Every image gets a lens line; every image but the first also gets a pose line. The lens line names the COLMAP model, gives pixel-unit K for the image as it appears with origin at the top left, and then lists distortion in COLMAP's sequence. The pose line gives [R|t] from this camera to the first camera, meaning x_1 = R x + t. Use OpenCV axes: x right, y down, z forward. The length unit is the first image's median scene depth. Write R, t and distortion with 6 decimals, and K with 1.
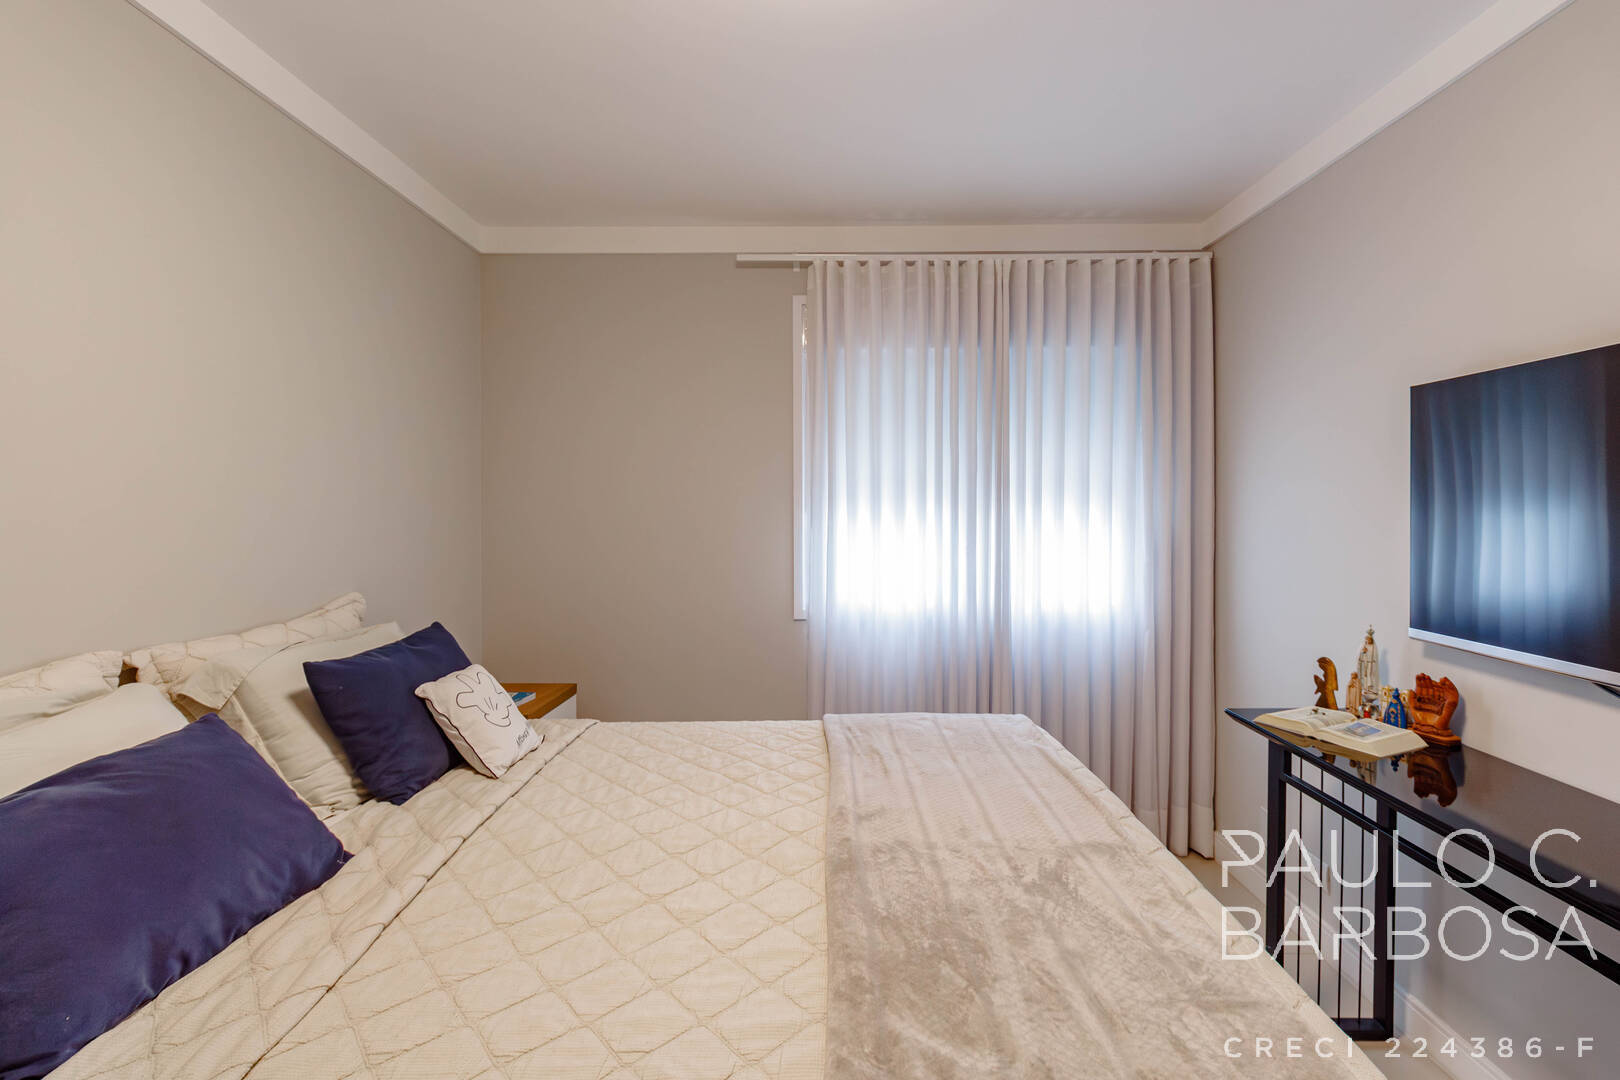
lens RADIAL K [[750.2, 0, 815.1], [0, 750.2, 521.0], [0, 0, 1]] dist [0.002935, 0.000840]
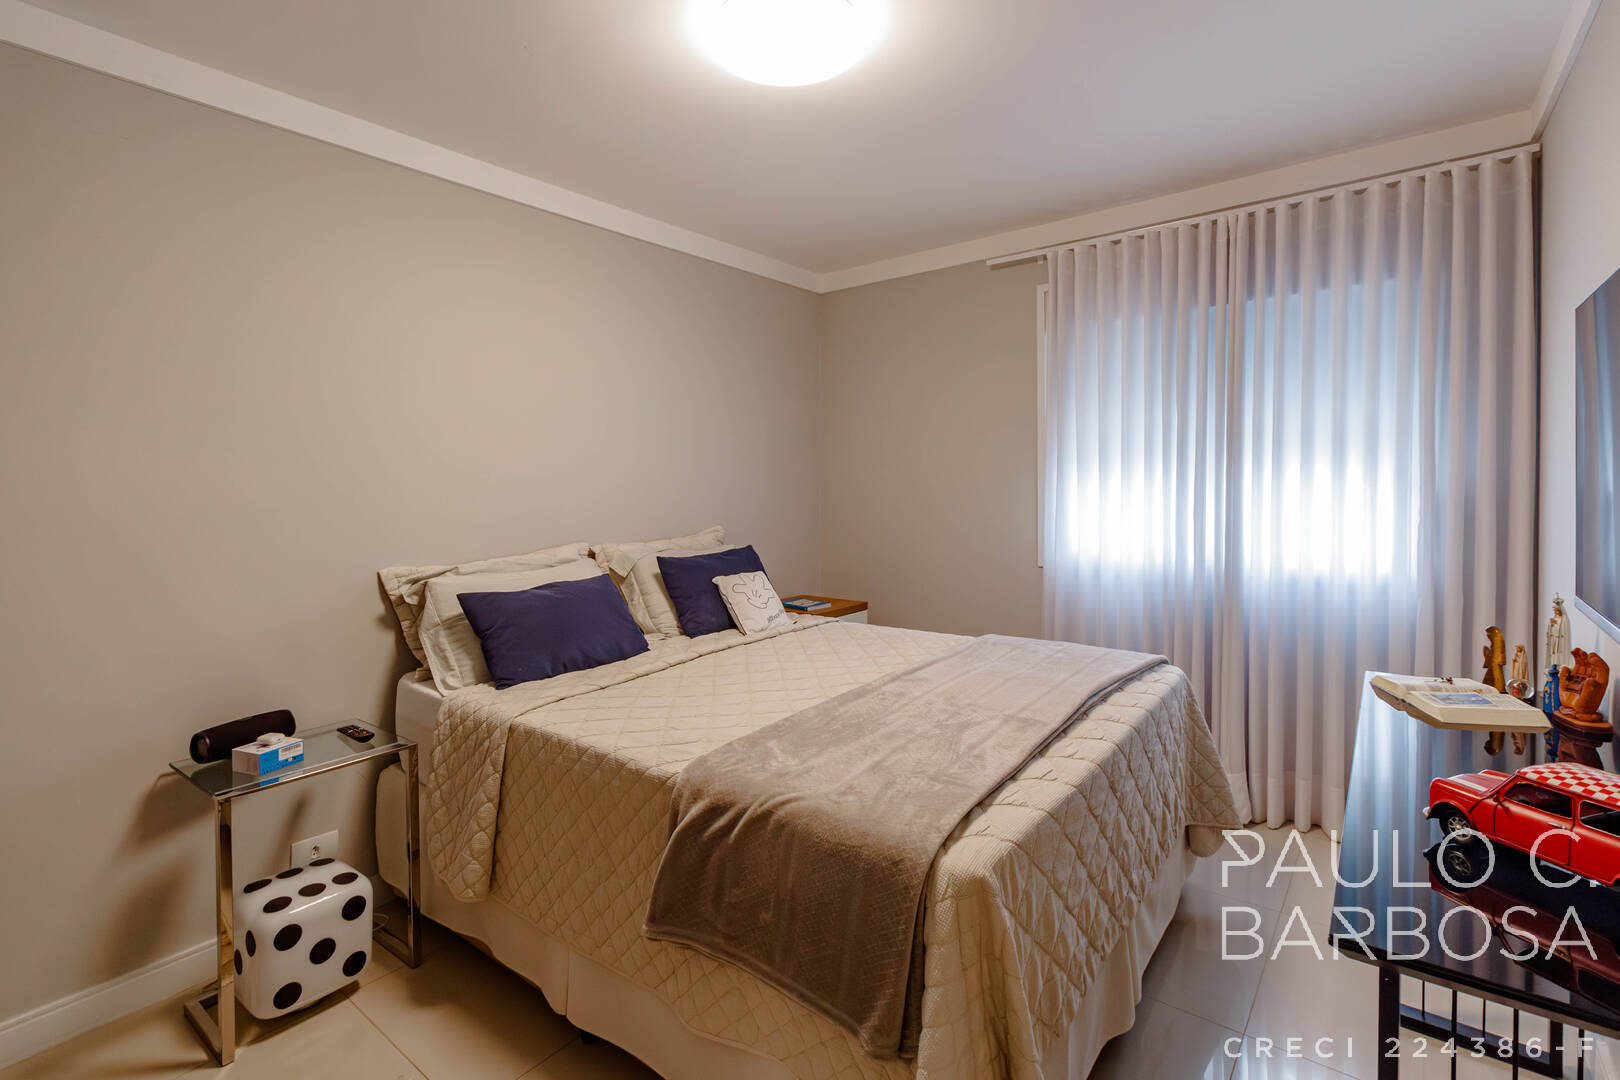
lens RADIAL K [[736.1, 0, 810.0], [0, 736.1, 498.8], [0, 0, 1]] dist [-0.000494, 0.000443]
pose [[0.792681, 0.003624, -0.609626, 0.576022], [0.002579, 0.999953, 0.009299, 0.023368], [0.609632, -0.008943, 0.792634, -0.166851]]
